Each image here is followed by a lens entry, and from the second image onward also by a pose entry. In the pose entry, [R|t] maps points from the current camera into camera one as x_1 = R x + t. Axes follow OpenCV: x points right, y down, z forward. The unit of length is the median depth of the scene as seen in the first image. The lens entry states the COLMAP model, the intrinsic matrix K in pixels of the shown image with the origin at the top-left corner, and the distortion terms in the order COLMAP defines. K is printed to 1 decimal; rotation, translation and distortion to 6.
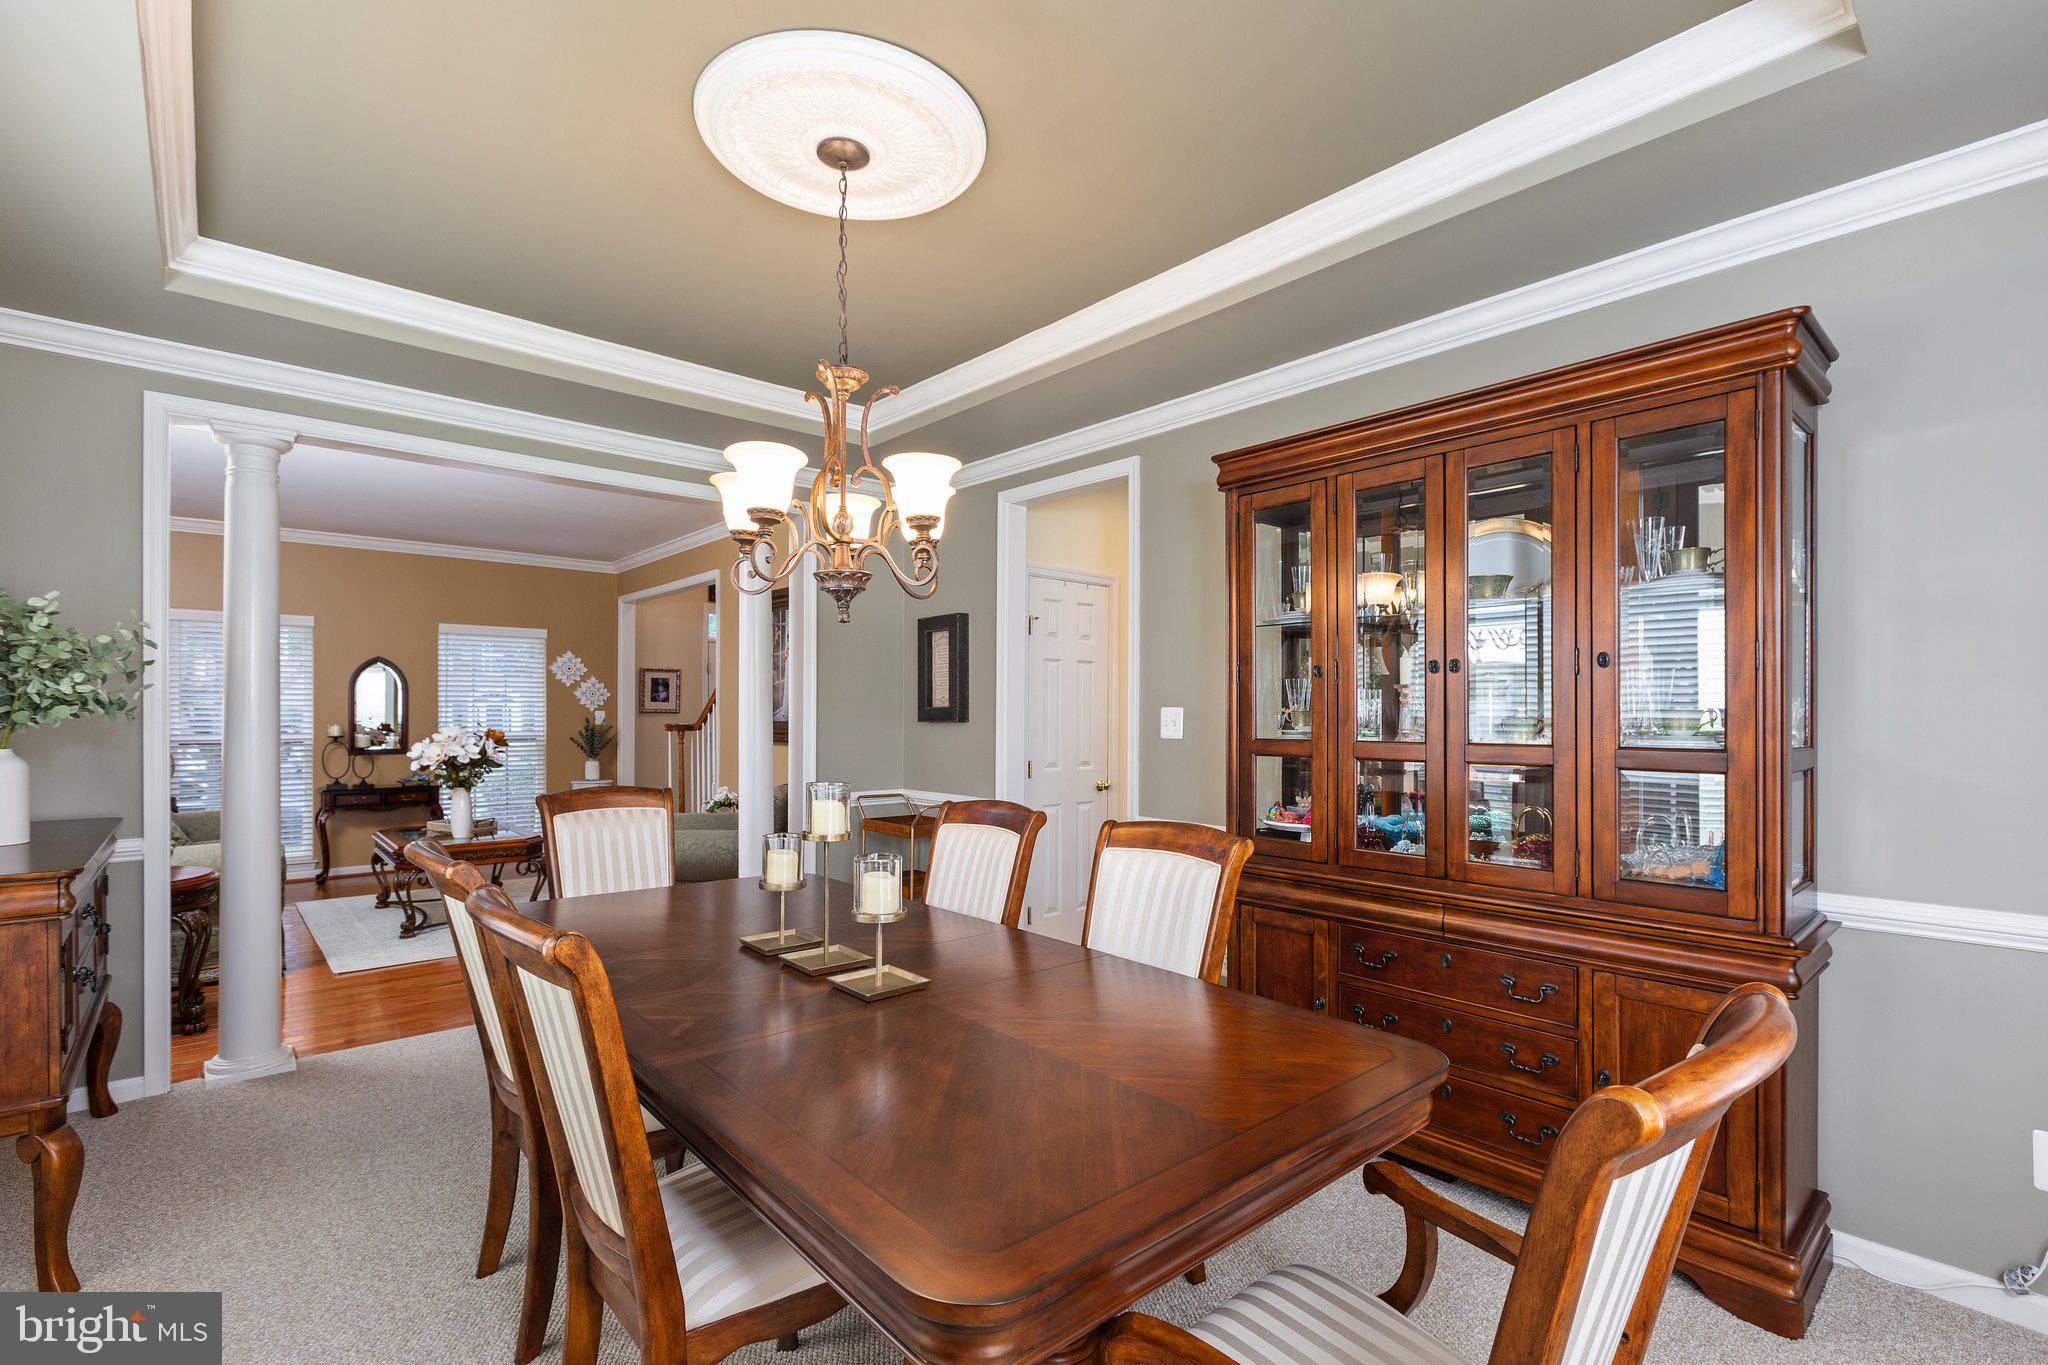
lens RADIAL K [[927.0, 0, 1026.5], [0, 927.0, 703.4], [0, 0, 1]] dist [0.001373, 0.000121]
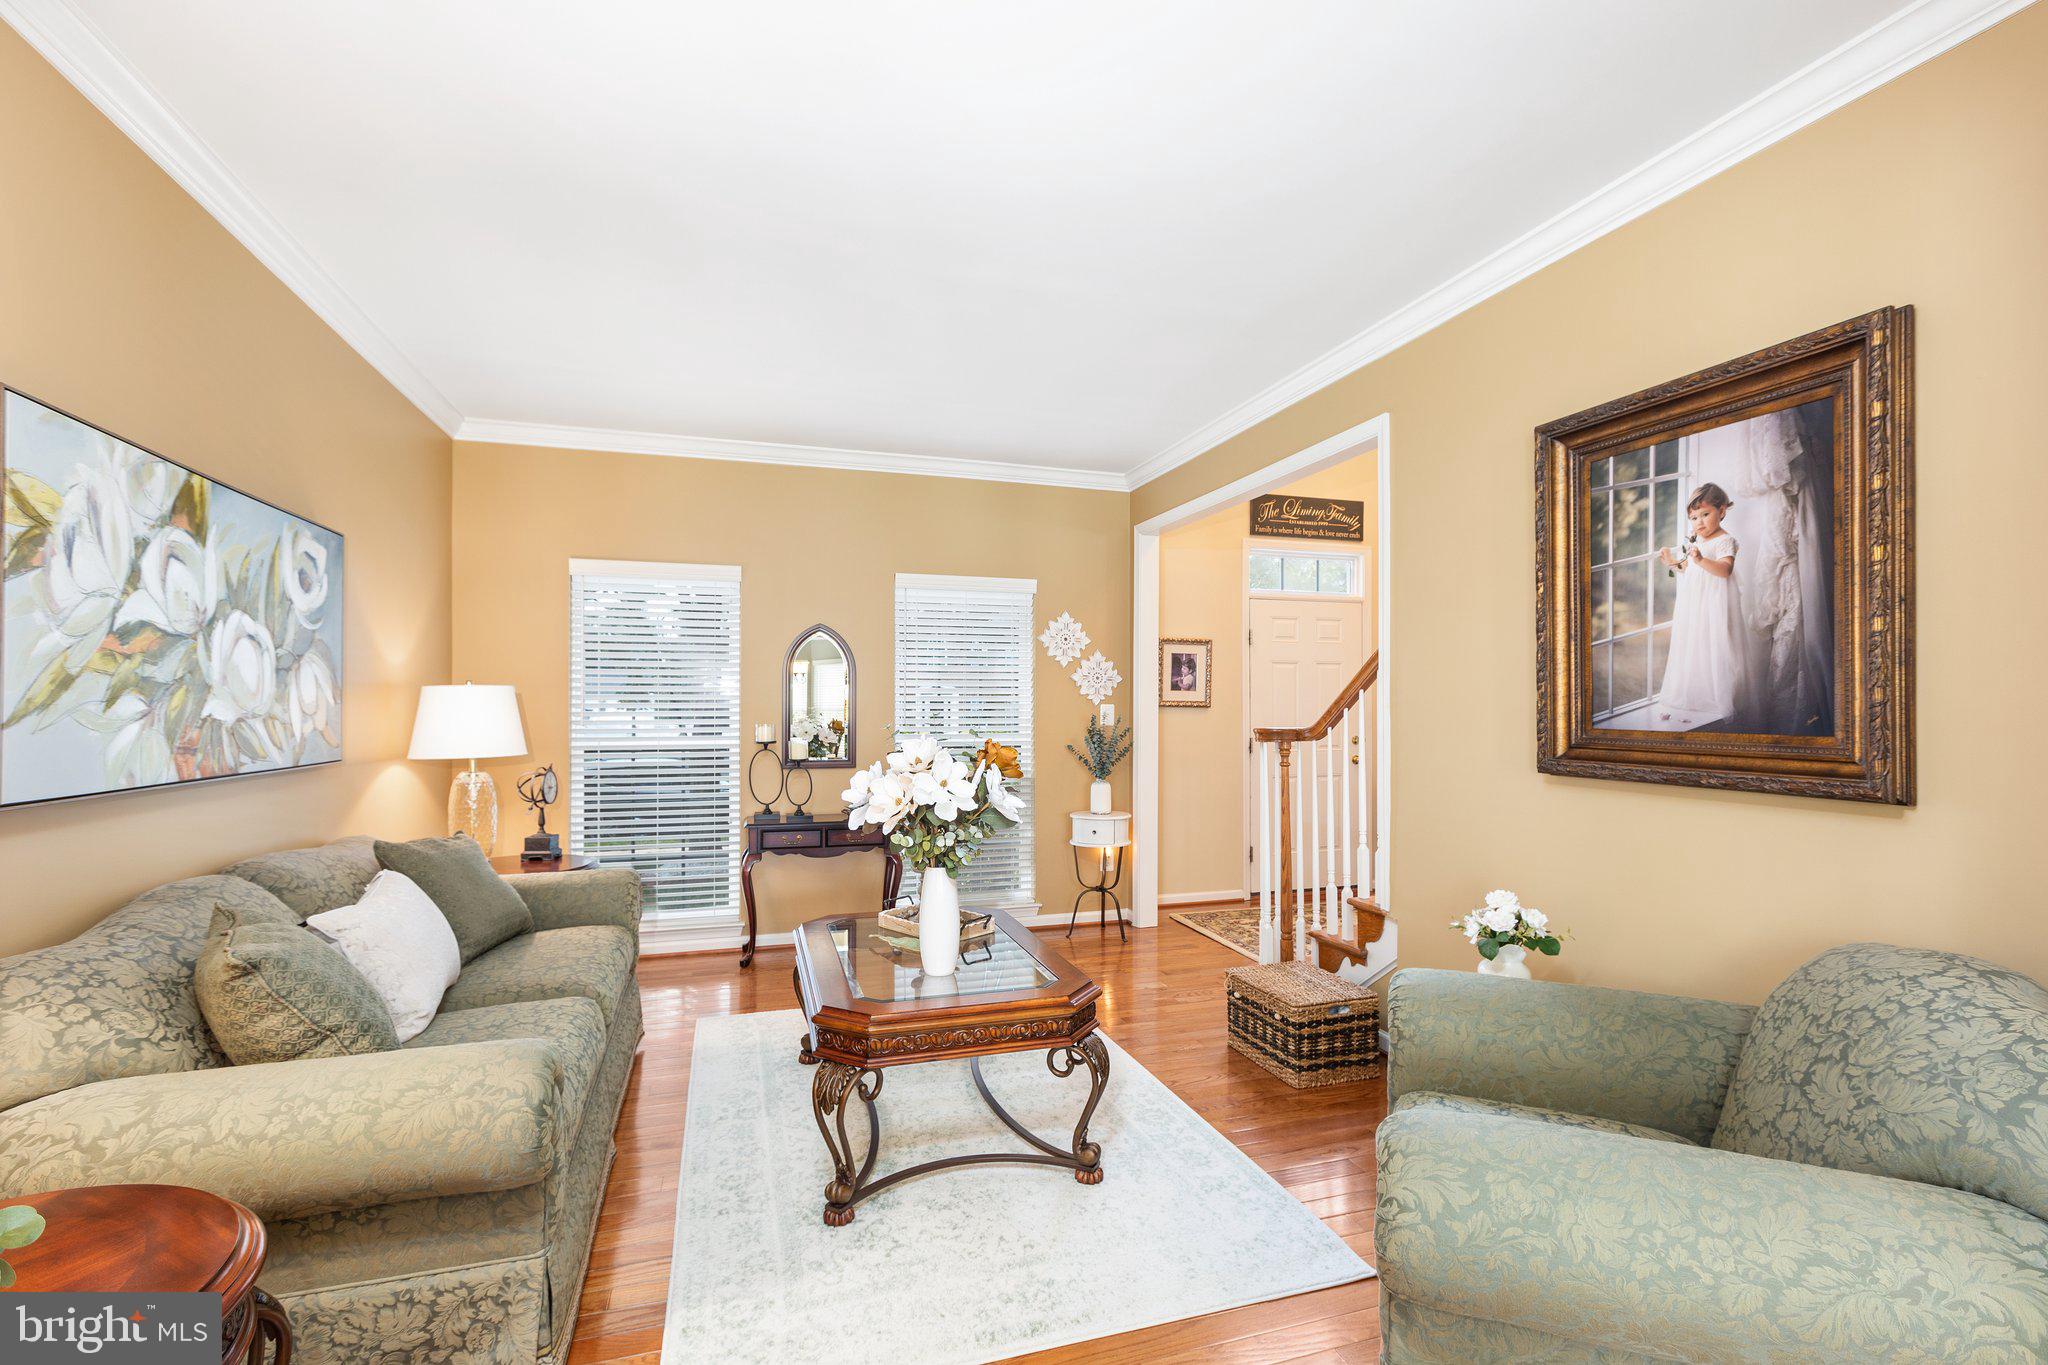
lens RADIAL K [[925.7, 0, 1032.4], [0, 925.7, 679.6], [0, 0, 1]] dist [0.001385, 0.000097]
pose [[0.915125, -0.010886, -0.403023, -0.289698], [0.003704, 0.999820, -0.018594, 0.003307], [0.403153, 0.015523, 0.915001, 0.452994]]
